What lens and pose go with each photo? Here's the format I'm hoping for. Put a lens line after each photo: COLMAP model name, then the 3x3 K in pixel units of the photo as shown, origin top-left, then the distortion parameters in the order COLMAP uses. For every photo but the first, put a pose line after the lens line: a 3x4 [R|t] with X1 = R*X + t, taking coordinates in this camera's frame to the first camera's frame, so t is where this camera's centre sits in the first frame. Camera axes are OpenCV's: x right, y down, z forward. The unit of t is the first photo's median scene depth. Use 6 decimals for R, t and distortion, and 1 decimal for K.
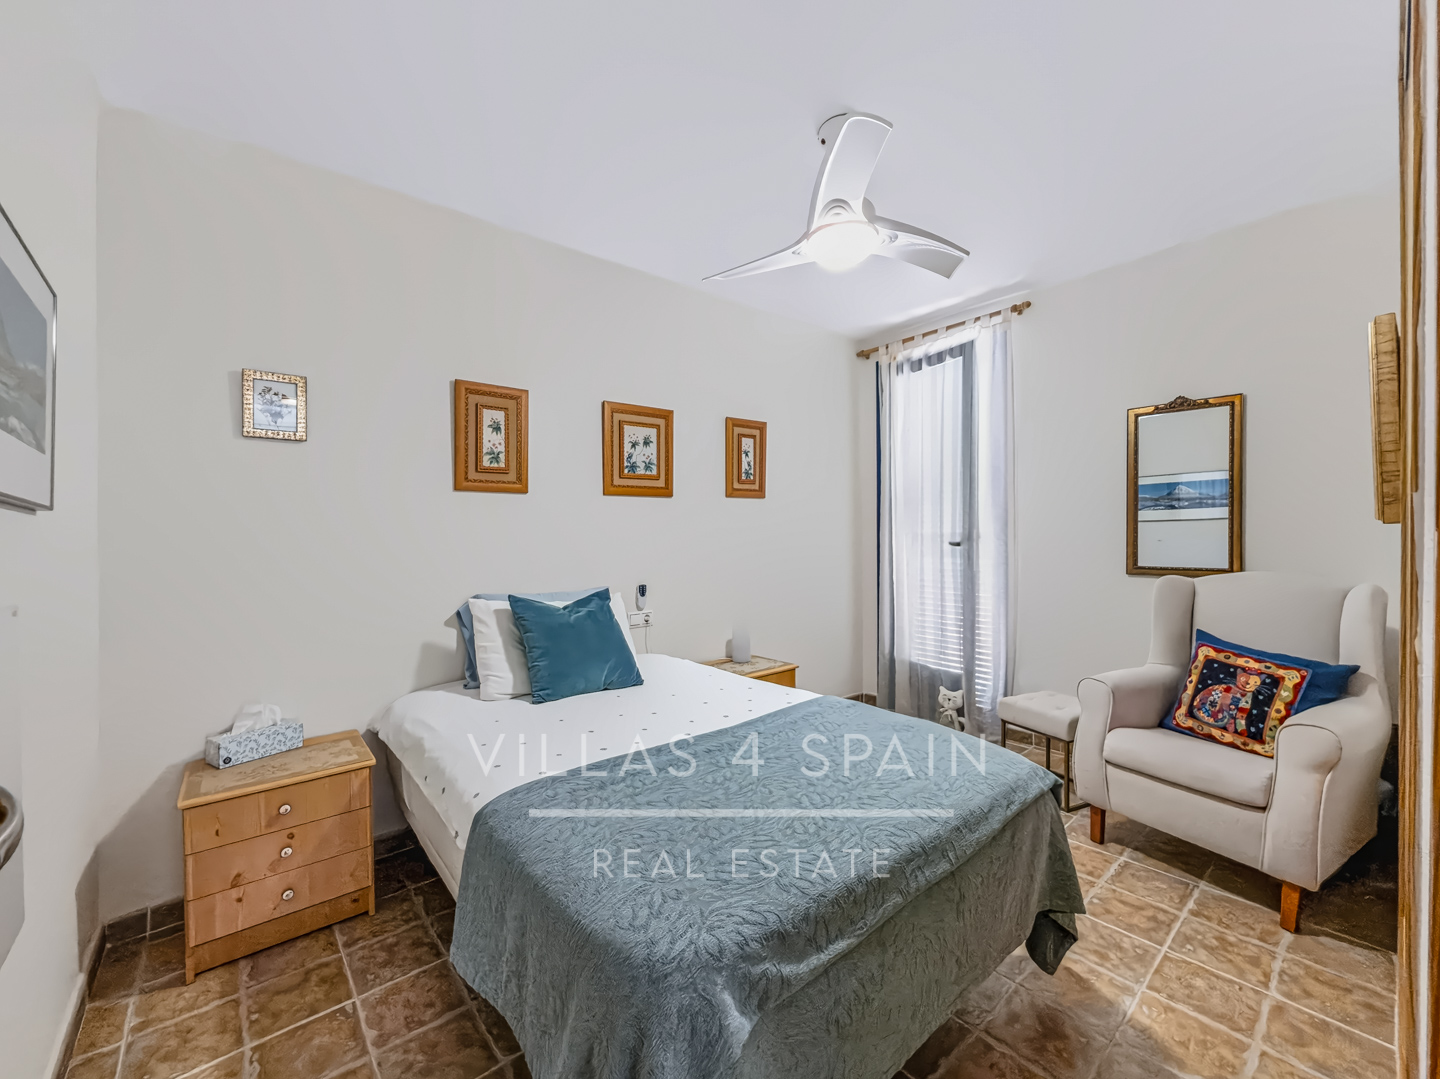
lens RADIAL K [[579.3, 0, 721.7], [0, 579.3, 535.2], [0, 0, 1]] dist [-0.001687, -0.000050]
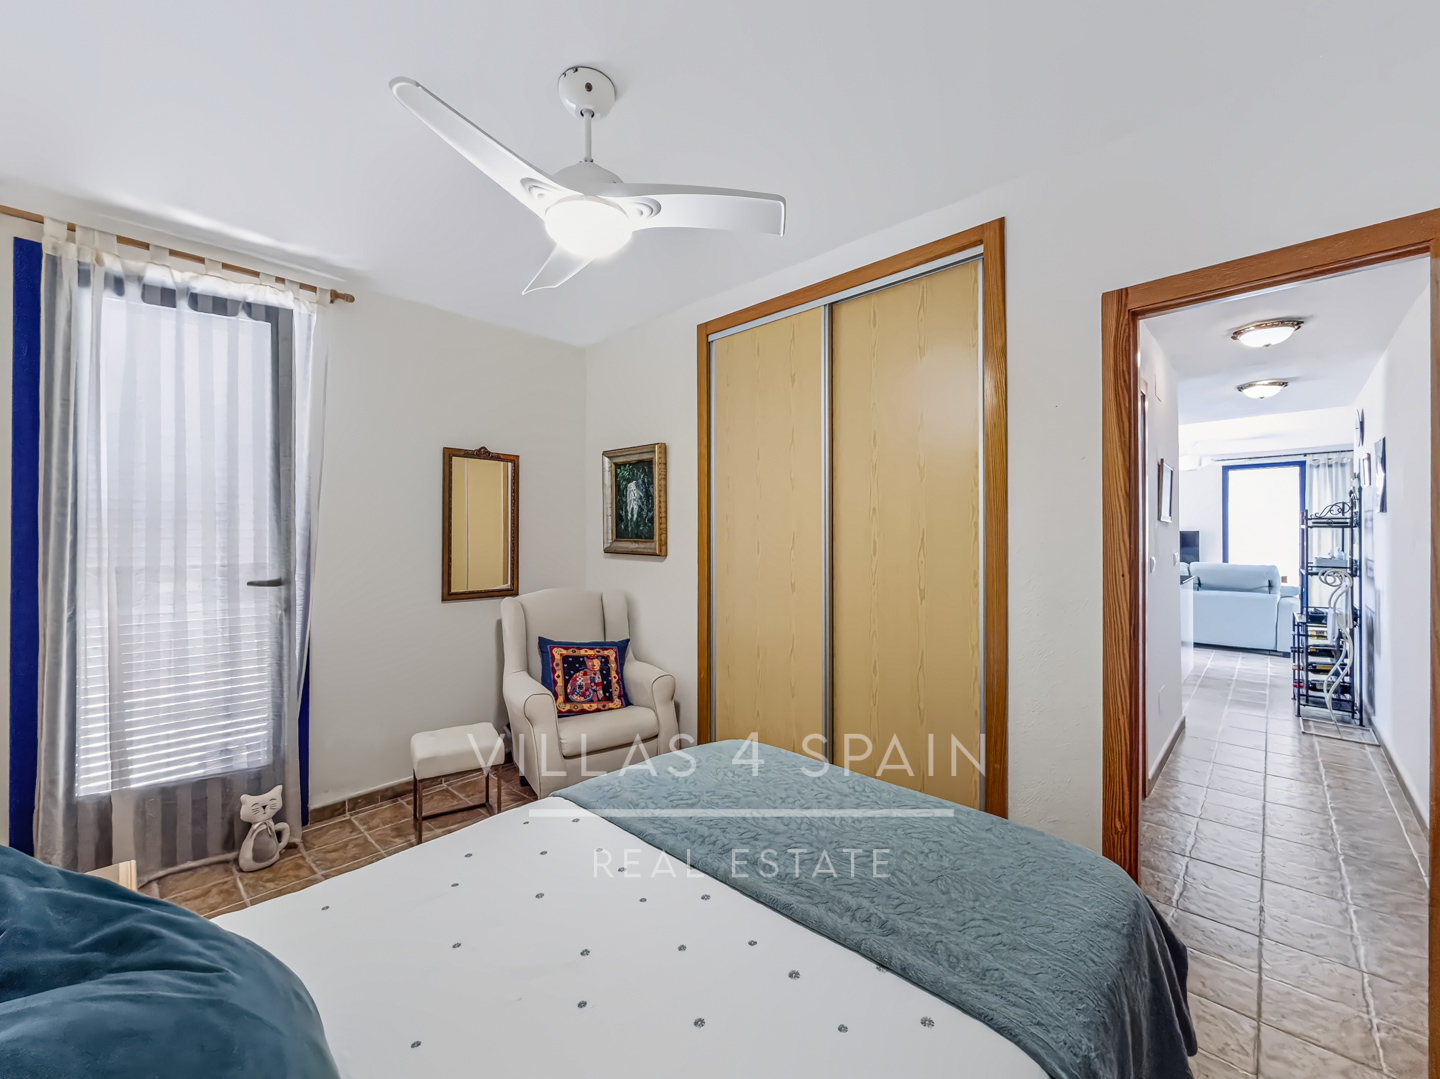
lens RADIAL K [[579.3, 0, 720.4], [0, 579.3, 540.5], [0, 0, 1]] dist [-0.001687, -0.000050]
pose [[-0.106416, 0.004254, 0.994313, -0.419923], [0.006446, 0.999973, -0.003588, -0.037405], [-0.994301, 0.006028, -0.106441, 0.608558]]
